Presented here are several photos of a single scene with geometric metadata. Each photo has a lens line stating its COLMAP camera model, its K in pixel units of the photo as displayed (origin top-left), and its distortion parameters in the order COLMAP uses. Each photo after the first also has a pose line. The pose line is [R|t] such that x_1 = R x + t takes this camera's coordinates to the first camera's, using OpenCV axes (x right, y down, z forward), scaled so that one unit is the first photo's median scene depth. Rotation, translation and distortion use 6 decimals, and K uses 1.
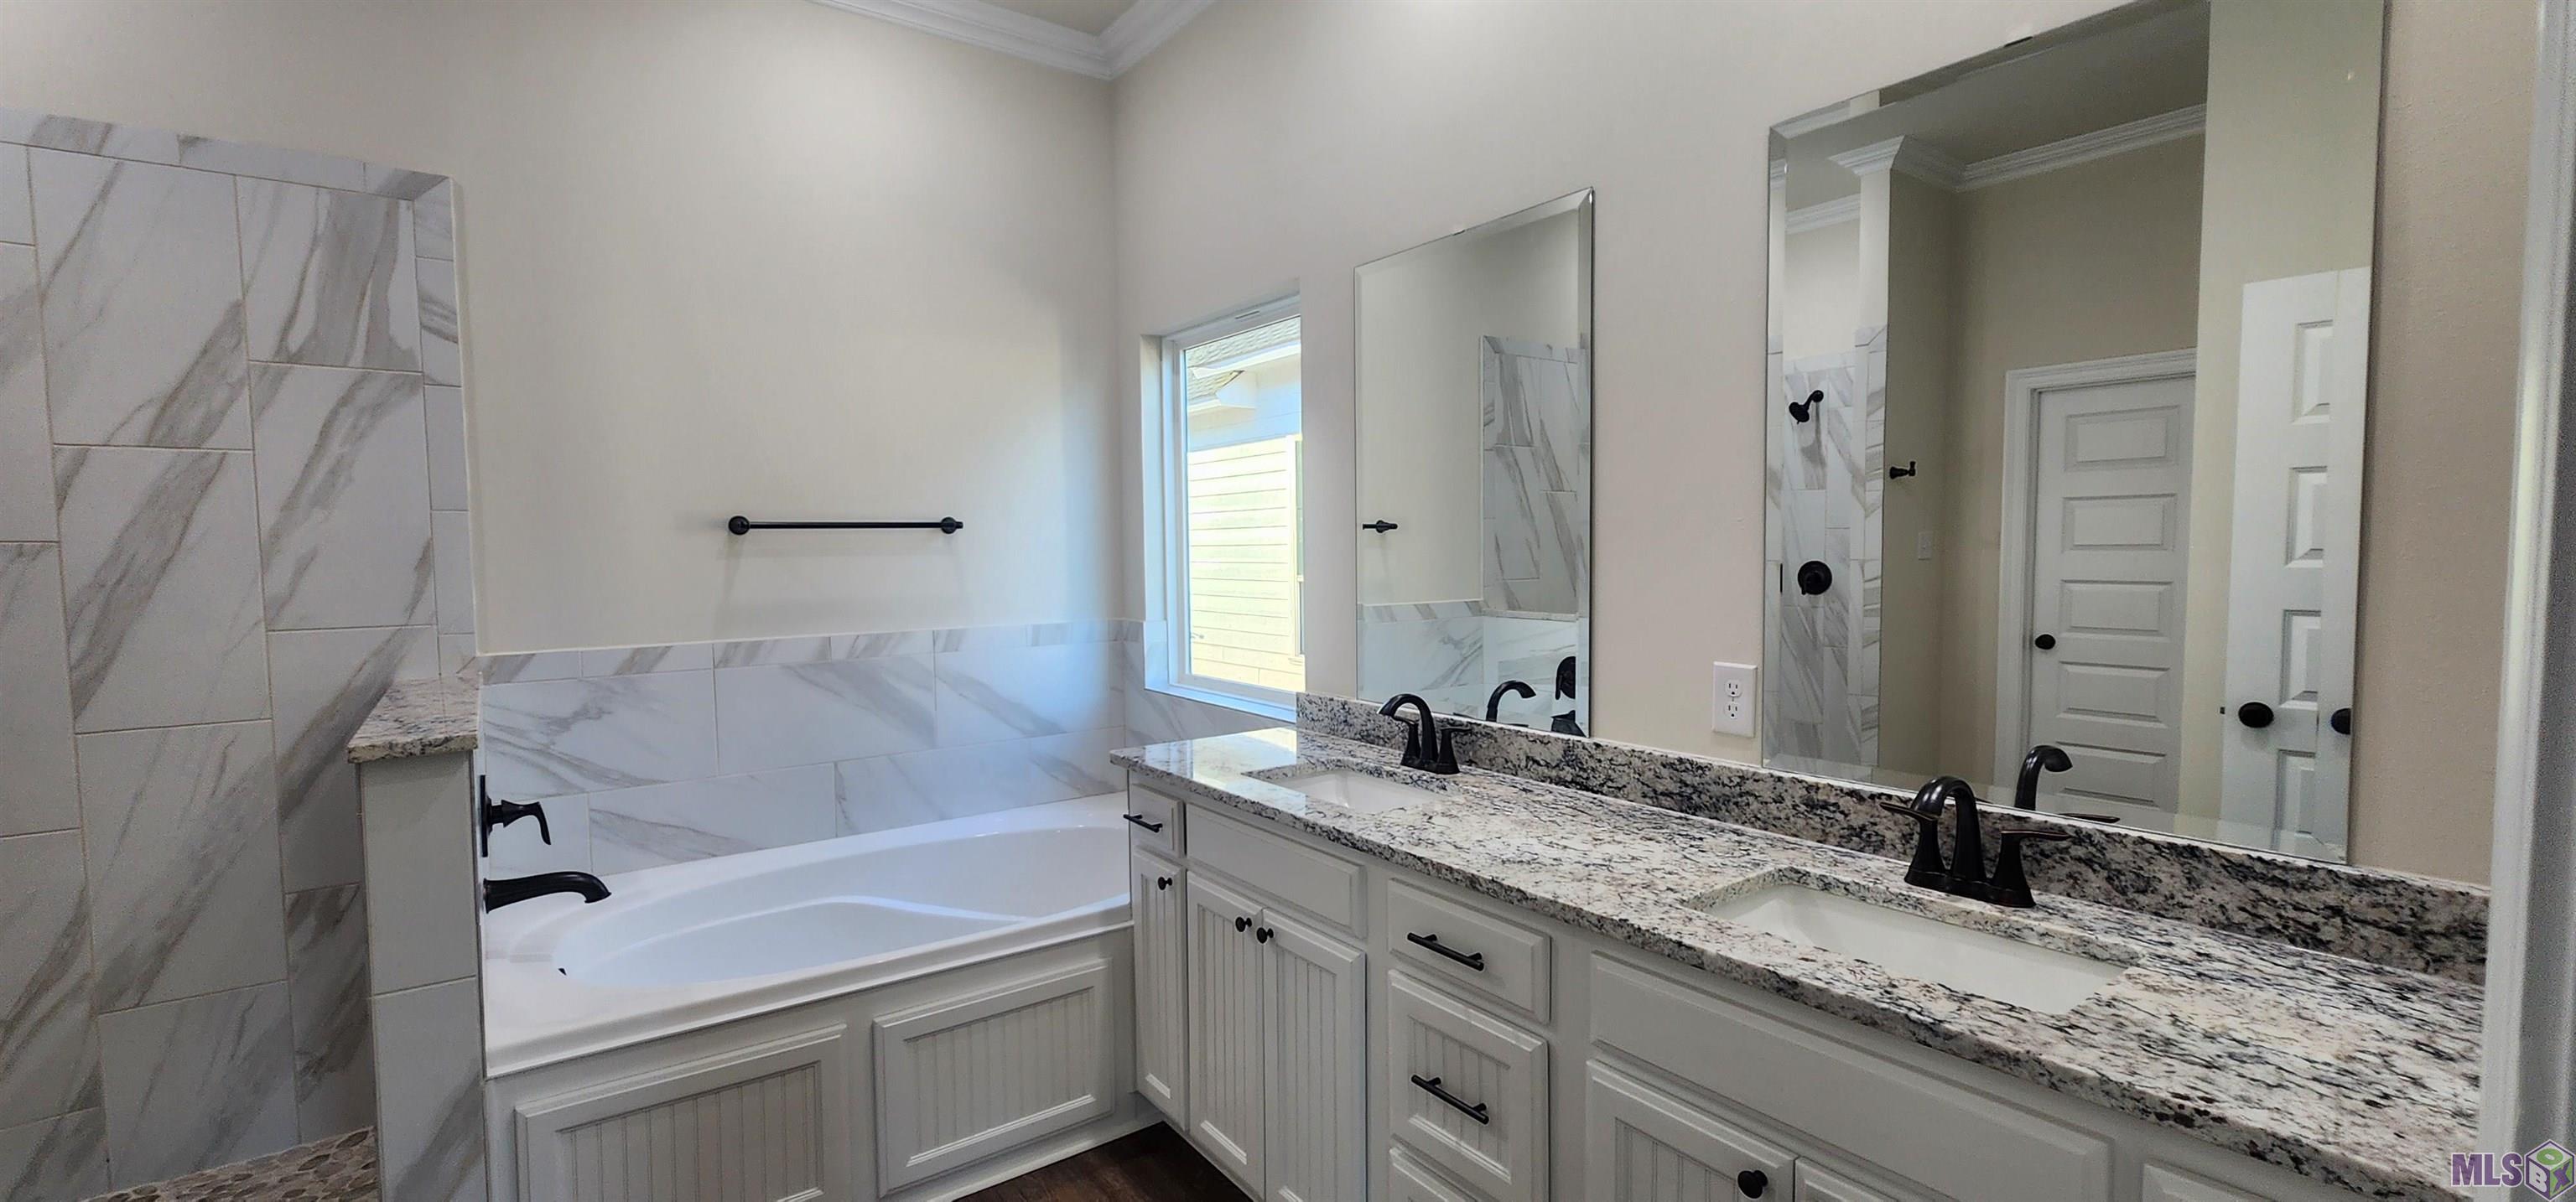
lens RADIAL K [[1090.9, 0, 1288.0], [0, 1090.9, 601.0], [0, 0, 1]] dist [-0.000063, -0.000146]
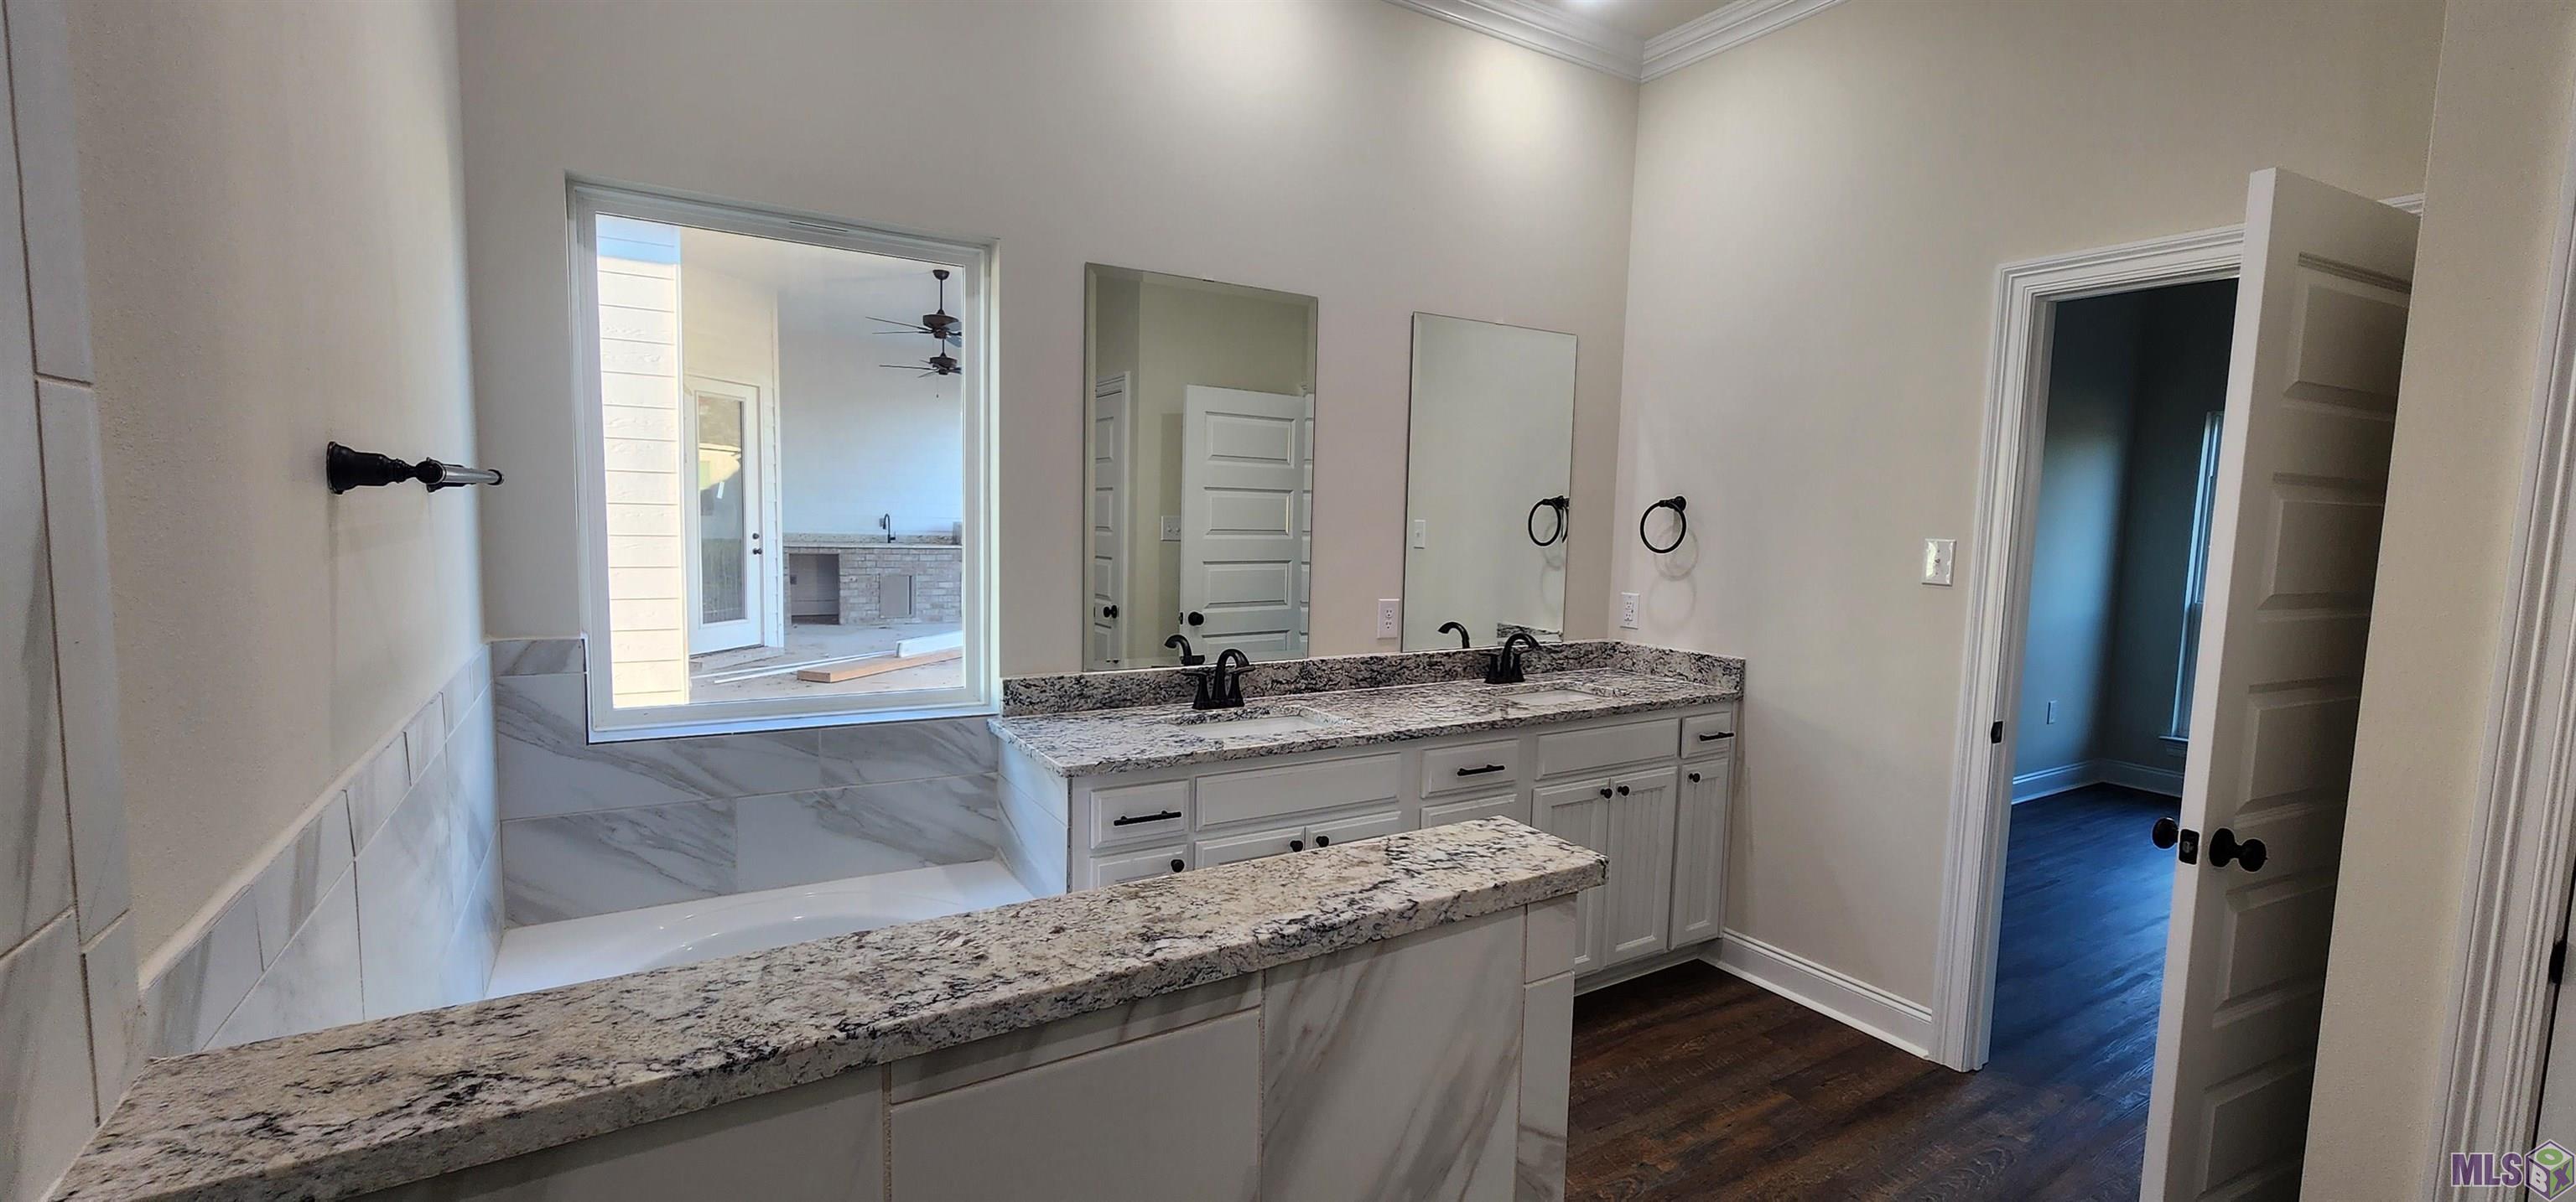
lens RADIAL K [[1090.9, 0, 1288.0], [0, 1090.9, 601.0], [0, 0, 1]] dist [-0.000063, -0.000146]
pose [[0.057113, -0.071875, 0.995777, -1.276068], [0.024306, 0.997210, 0.070584, -0.064589], [-0.998072, 0.020172, 0.058700, 0.962996]]
